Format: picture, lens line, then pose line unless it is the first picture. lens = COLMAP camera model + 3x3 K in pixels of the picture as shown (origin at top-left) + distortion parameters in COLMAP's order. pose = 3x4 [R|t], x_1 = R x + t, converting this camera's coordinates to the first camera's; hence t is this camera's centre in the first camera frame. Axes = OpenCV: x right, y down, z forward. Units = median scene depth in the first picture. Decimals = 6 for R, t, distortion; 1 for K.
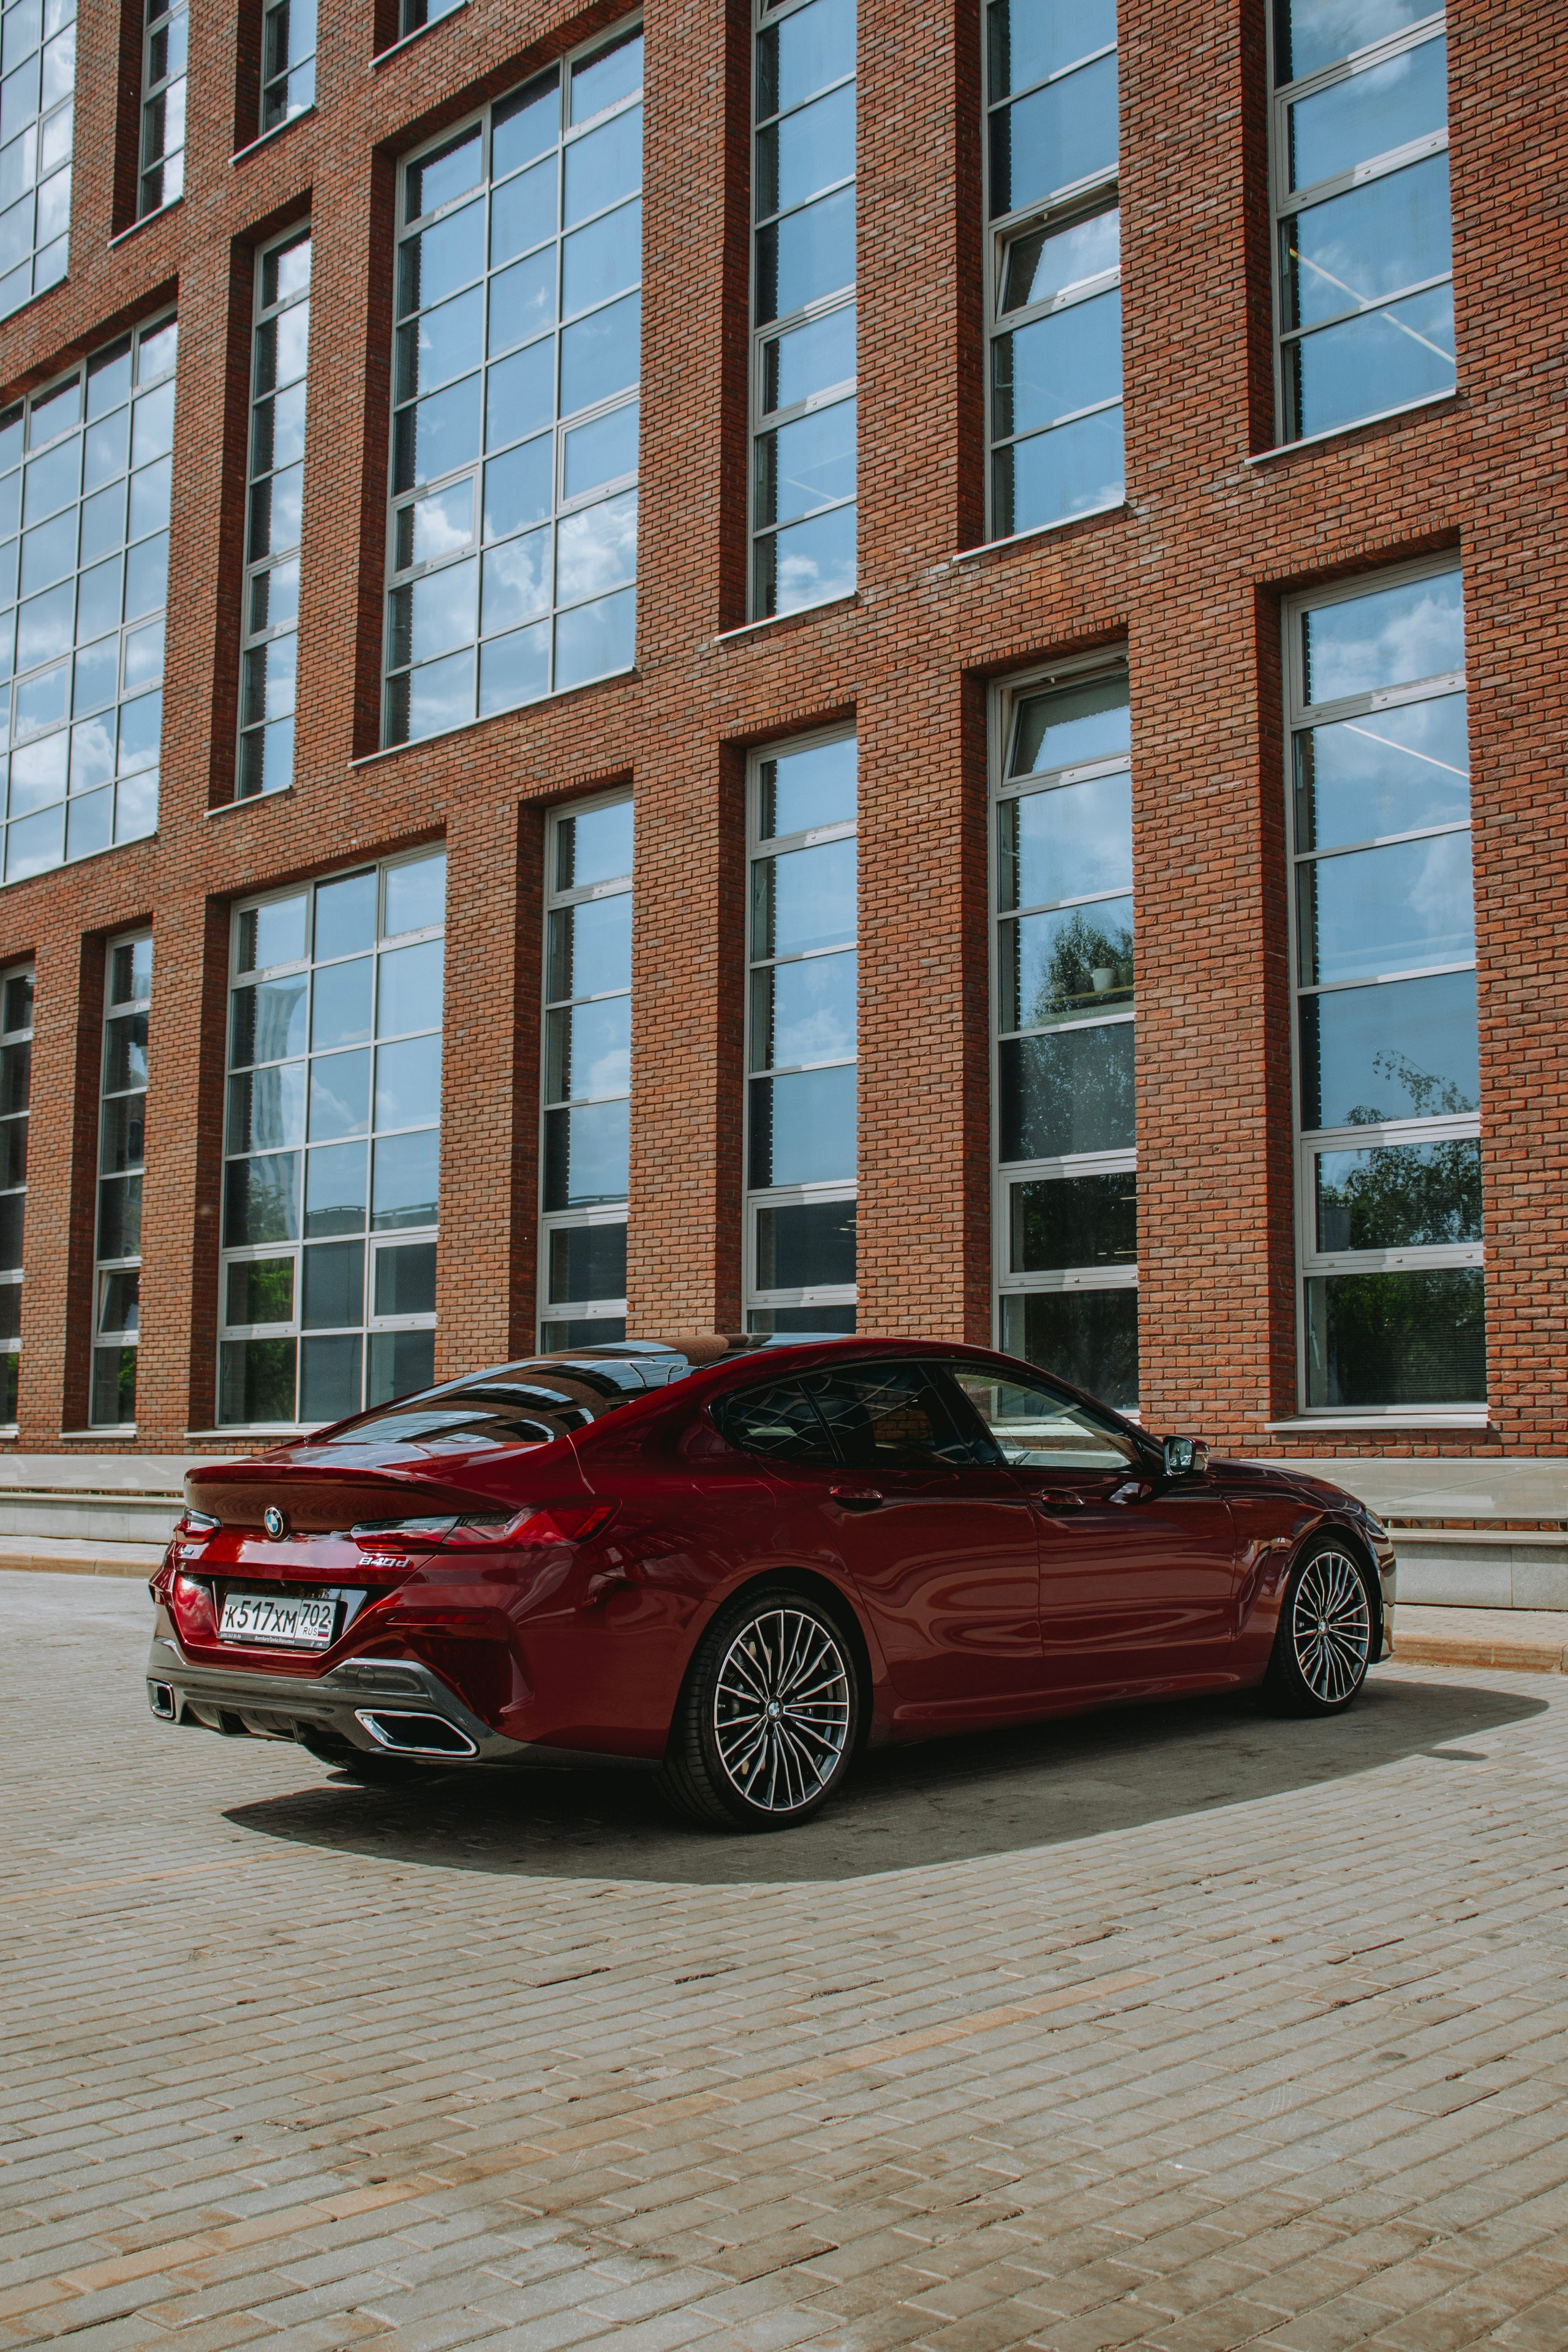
lens RADIAL K [[2581.2, 0, 658.5], [0, 2581.2, 1153.0], [0, 0, 1]] dist [-0.044065, 0.000000]
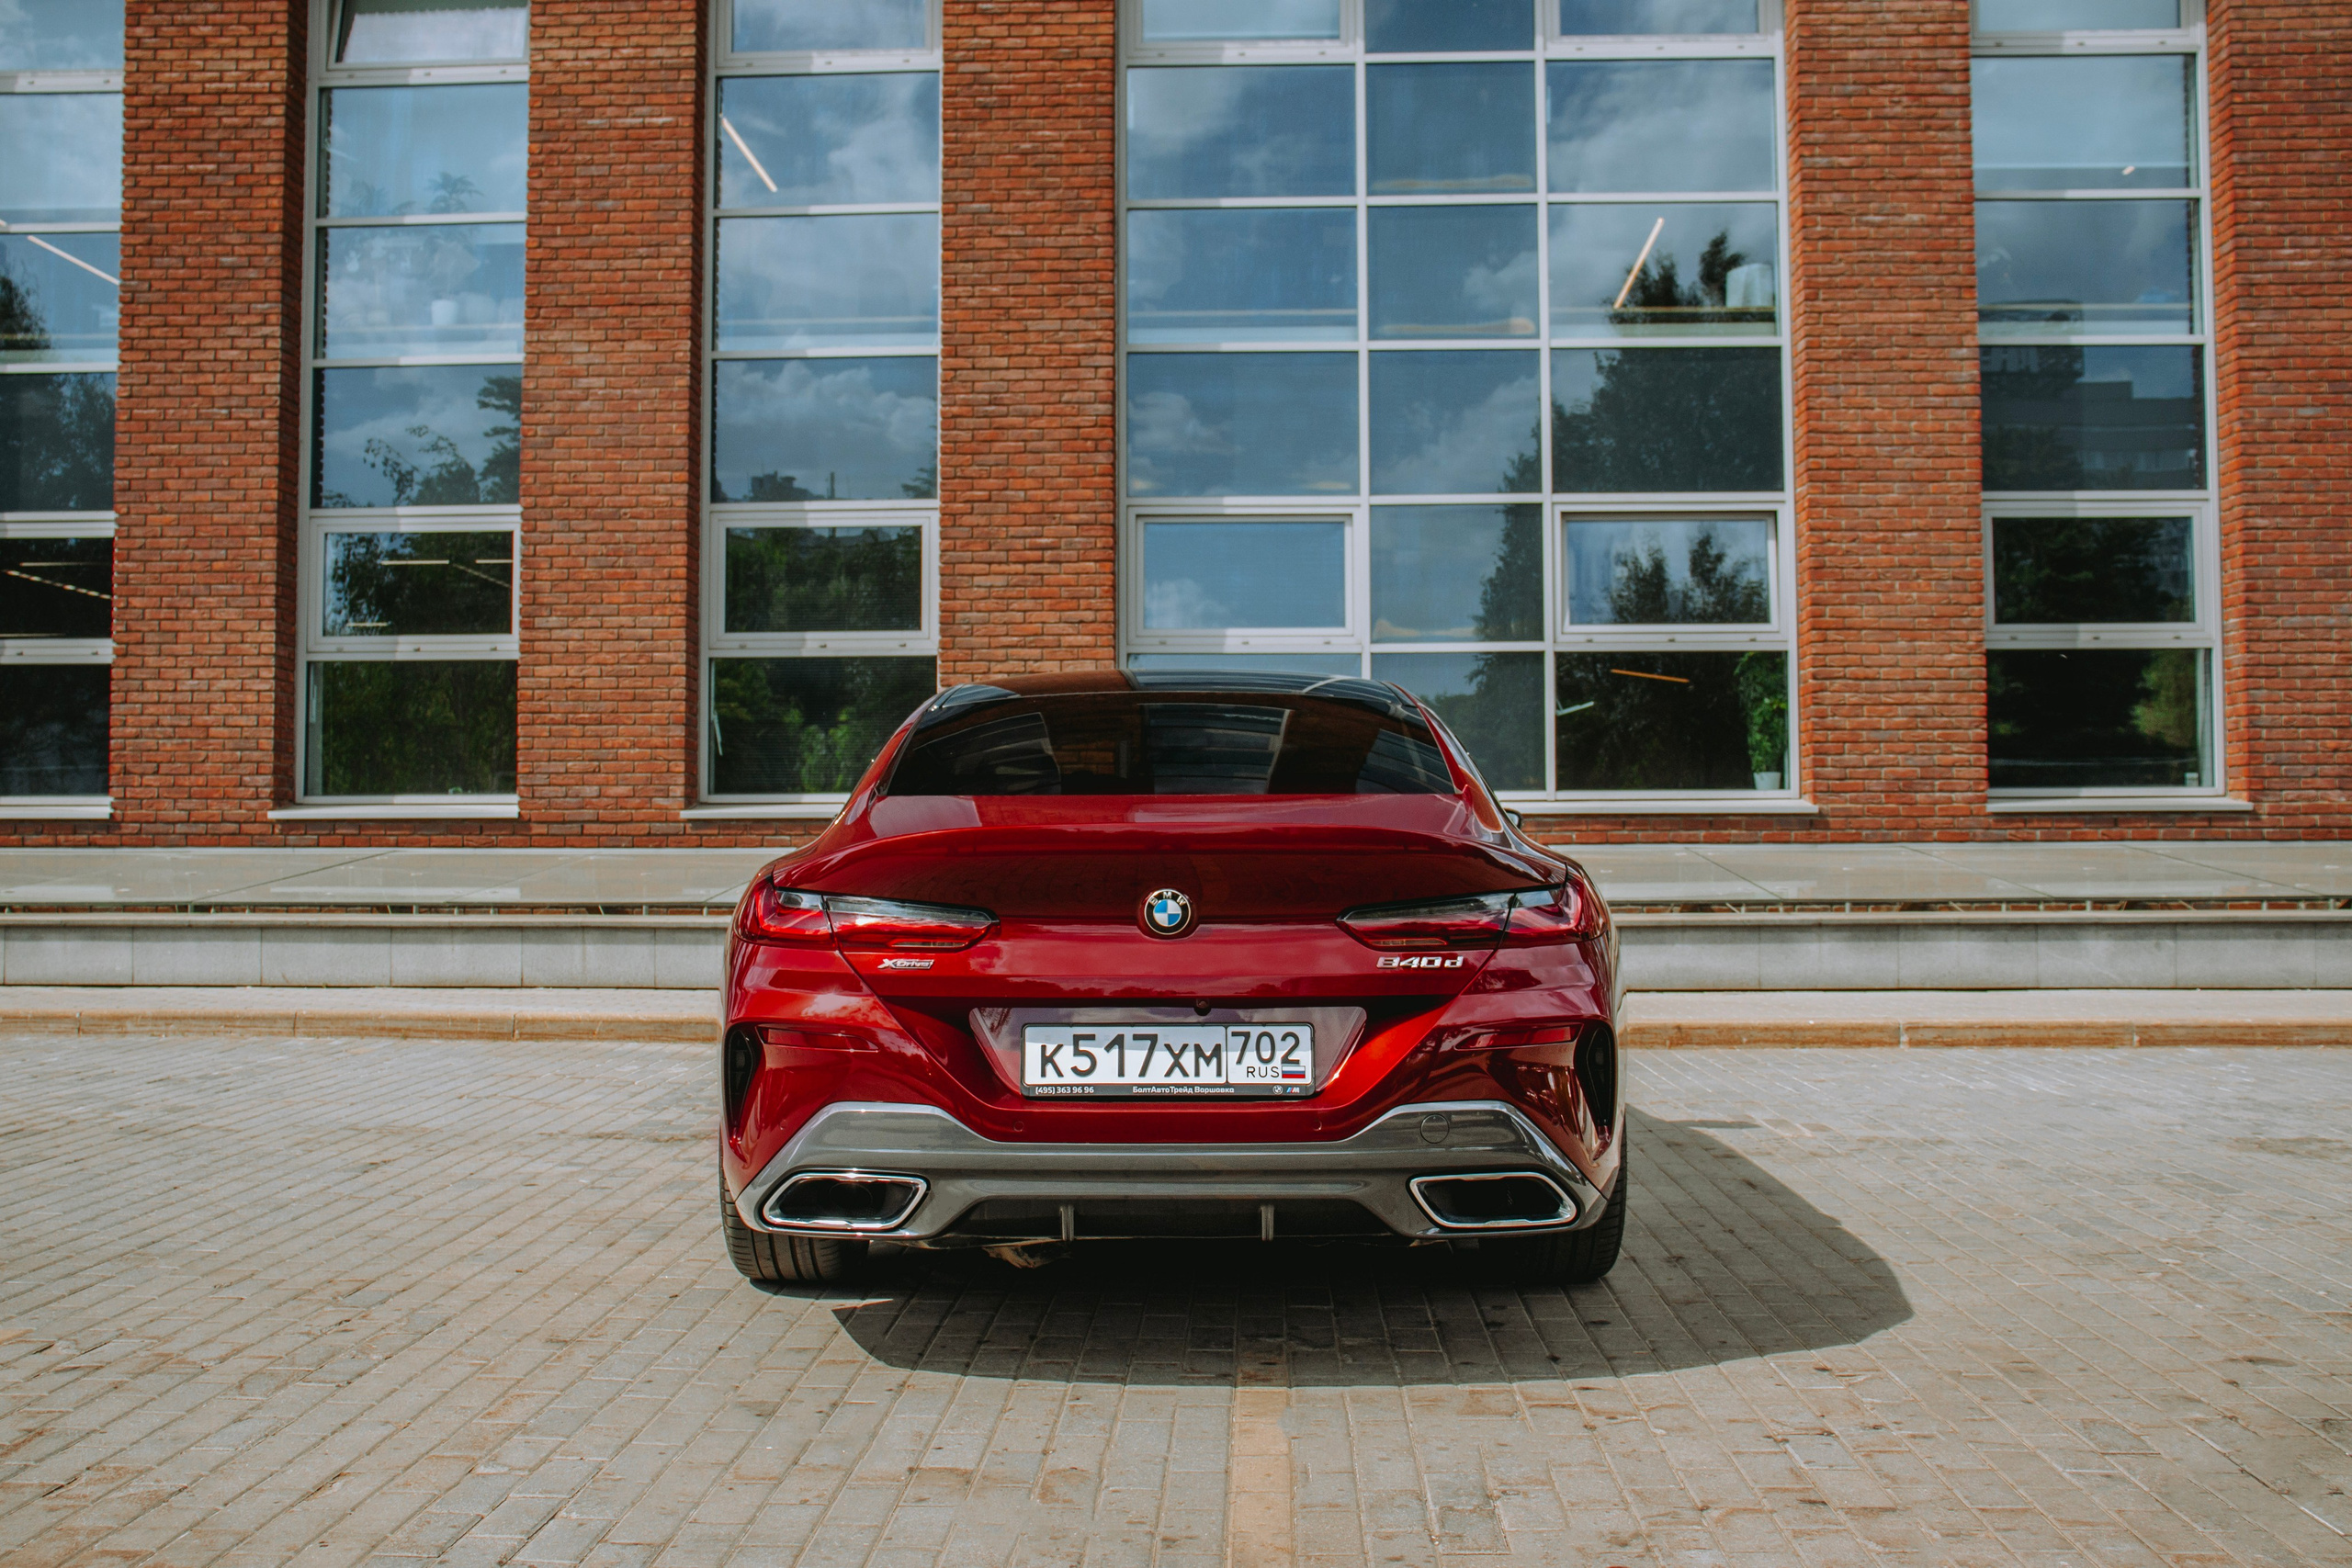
lens RADIAL K [[2357.2, 0, 1179.9], [0, 2357.2, 766.3], [0, 0, 1]] dist [-0.076634, 0.000000]
pose [[0.705288, 0.016970, 0.708717, -0.234620], [-0.078518, 0.995433, 0.054302, 0.027284], [-0.704559, -0.093946, 0.703400, 0.261106]]
